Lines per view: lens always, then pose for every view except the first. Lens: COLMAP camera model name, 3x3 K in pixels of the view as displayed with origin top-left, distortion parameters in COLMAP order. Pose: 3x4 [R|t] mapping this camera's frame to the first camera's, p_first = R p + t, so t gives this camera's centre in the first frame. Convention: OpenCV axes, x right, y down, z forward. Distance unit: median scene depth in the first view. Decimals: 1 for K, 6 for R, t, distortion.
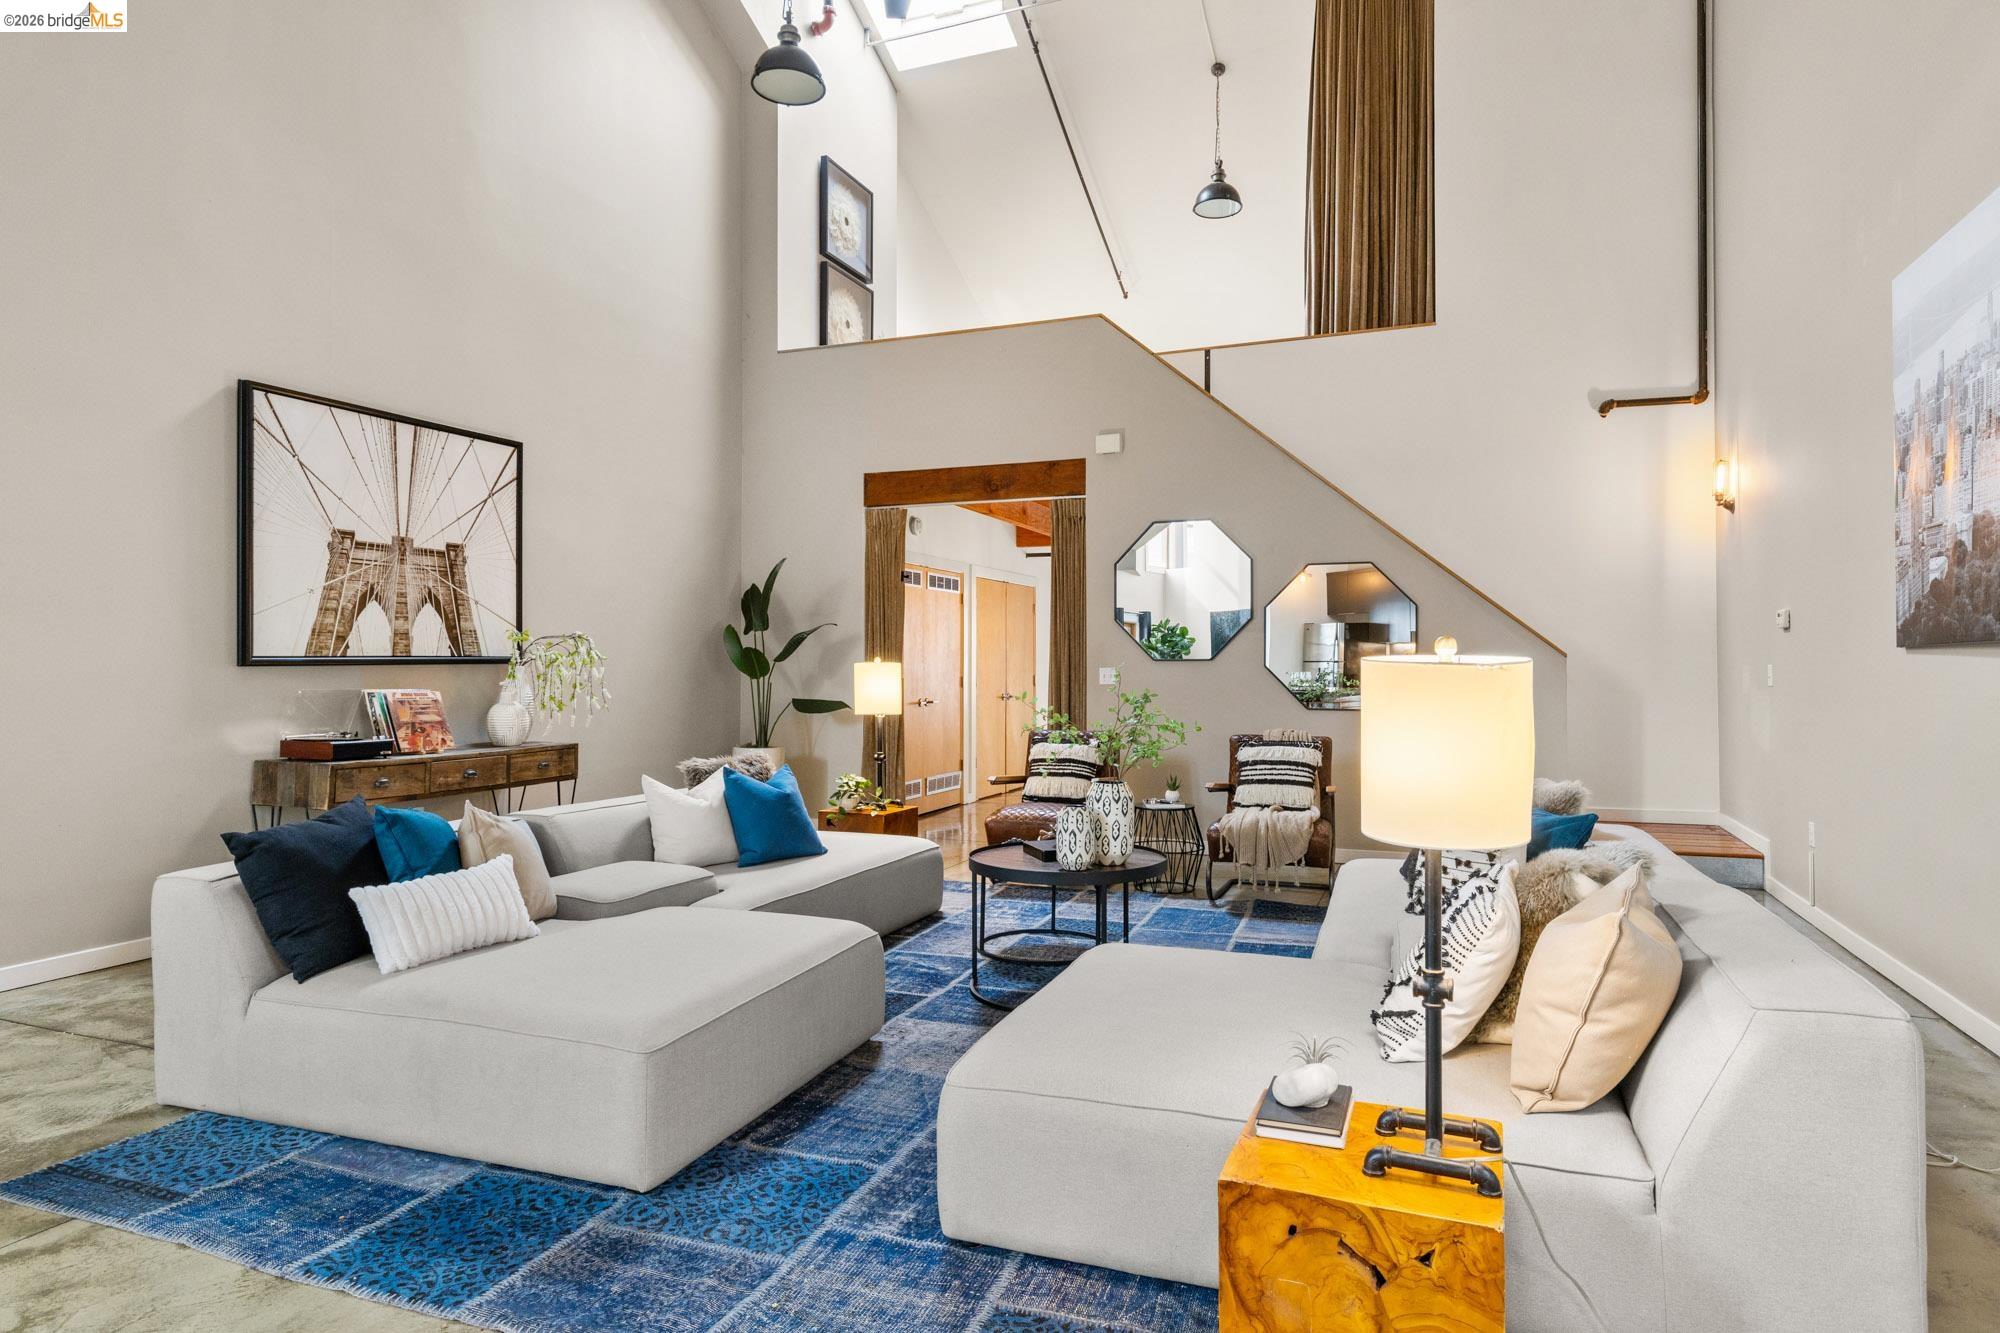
lens RADIAL K [[1111.4, 0, 1029.1], [0, 1111.4, 655.8], [0, 0, 1]] dist [0.003934, -0.000017]
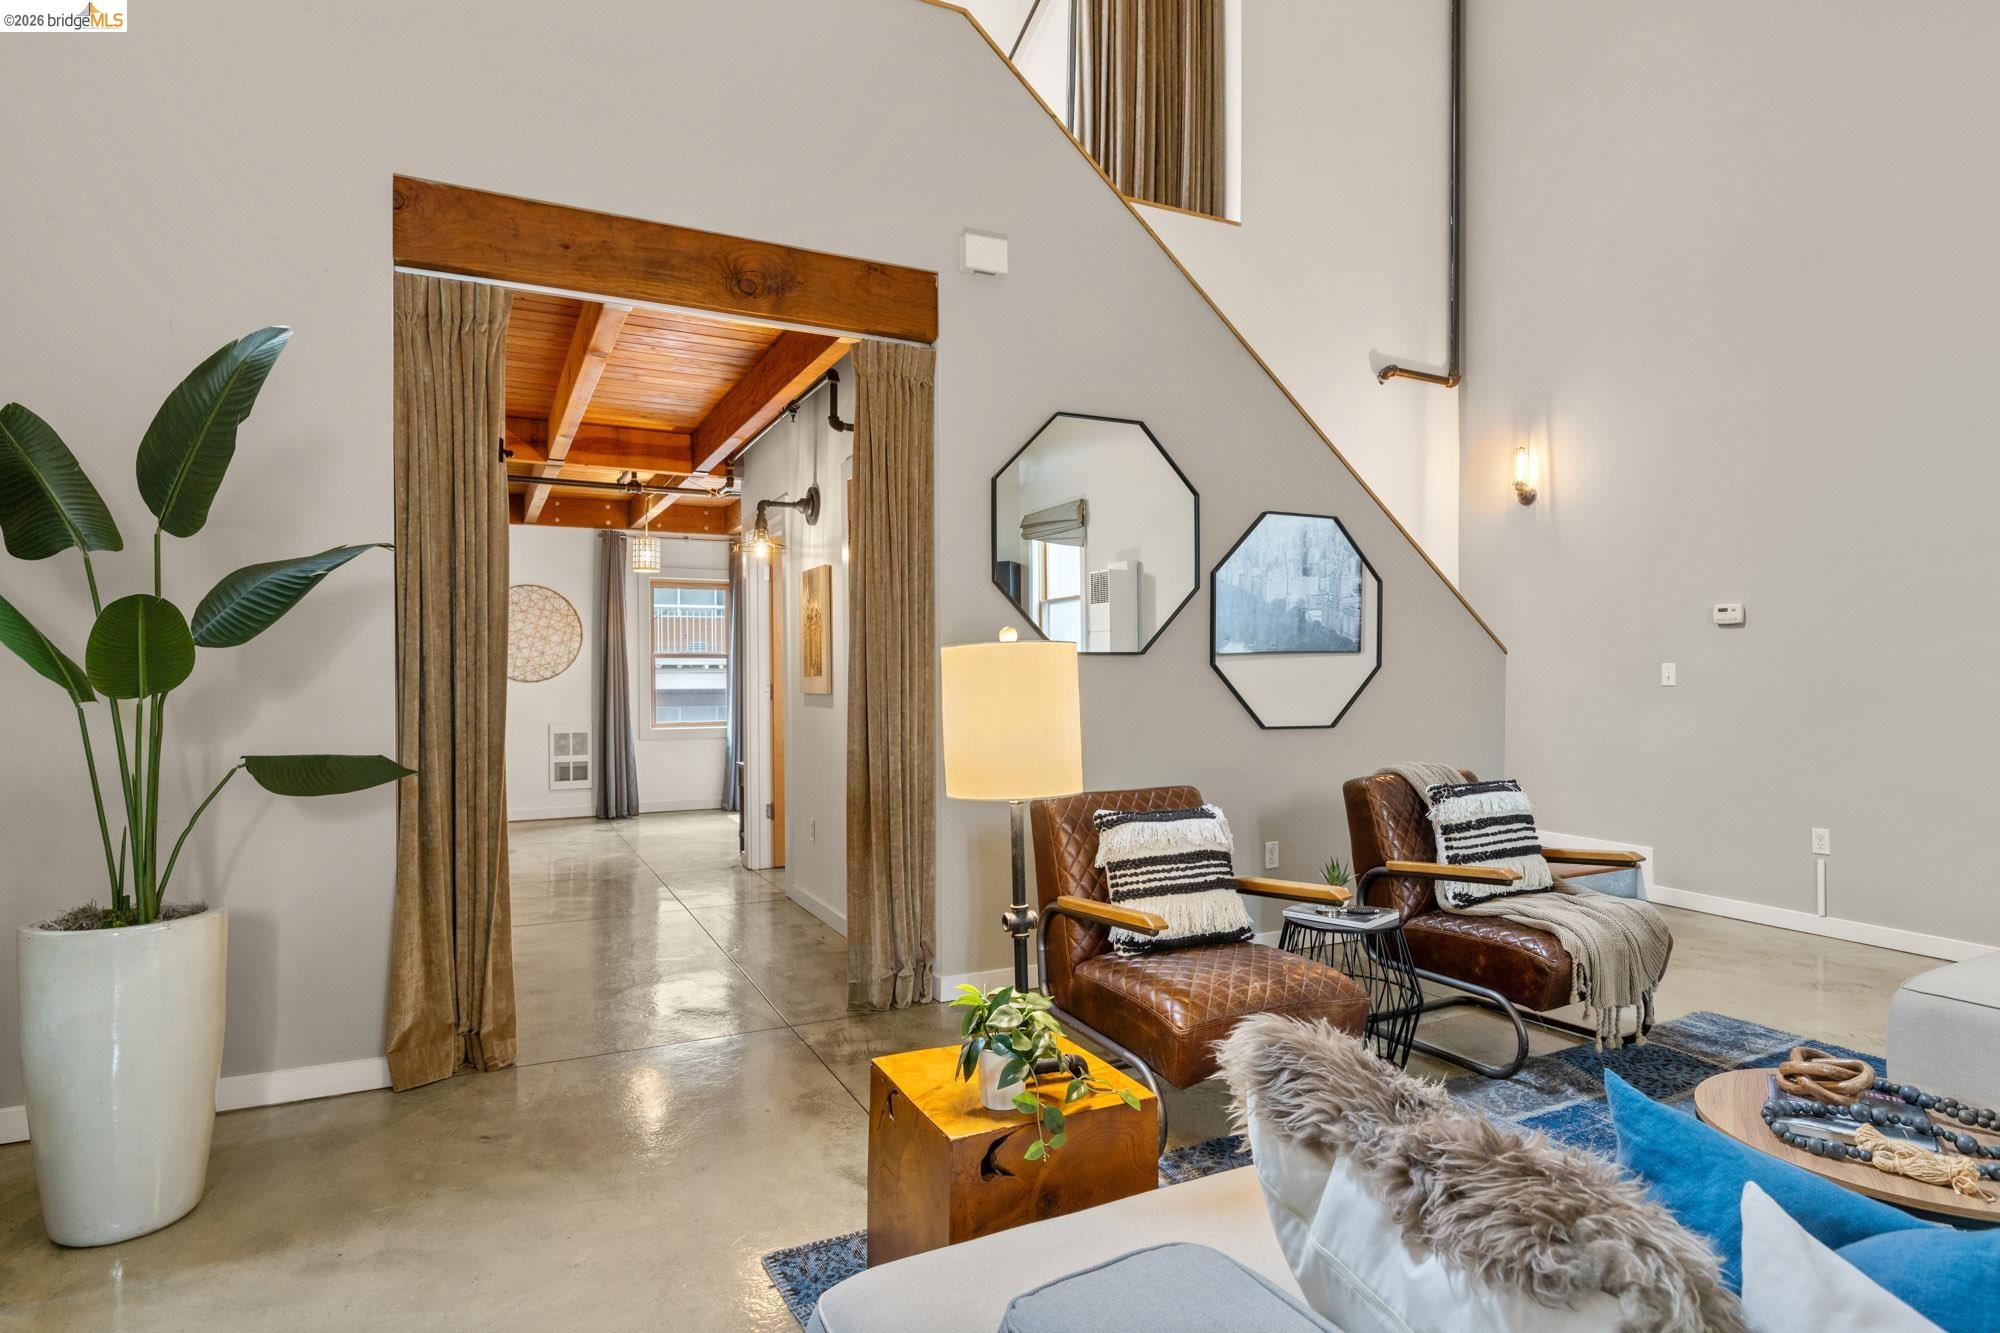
lens RADIAL K [[1070.5, 0, 999.1], [0, 1070.5, 682.9], [0, 0, 1]] dist [0.005098, 0.000065]
pose [[0.679110, -0.007254, 0.734000, -0.401903], [-0.003915, 0.999901, 0.013503, 0.014829], [-0.734026, -0.012043, 0.679015, 0.825926]]
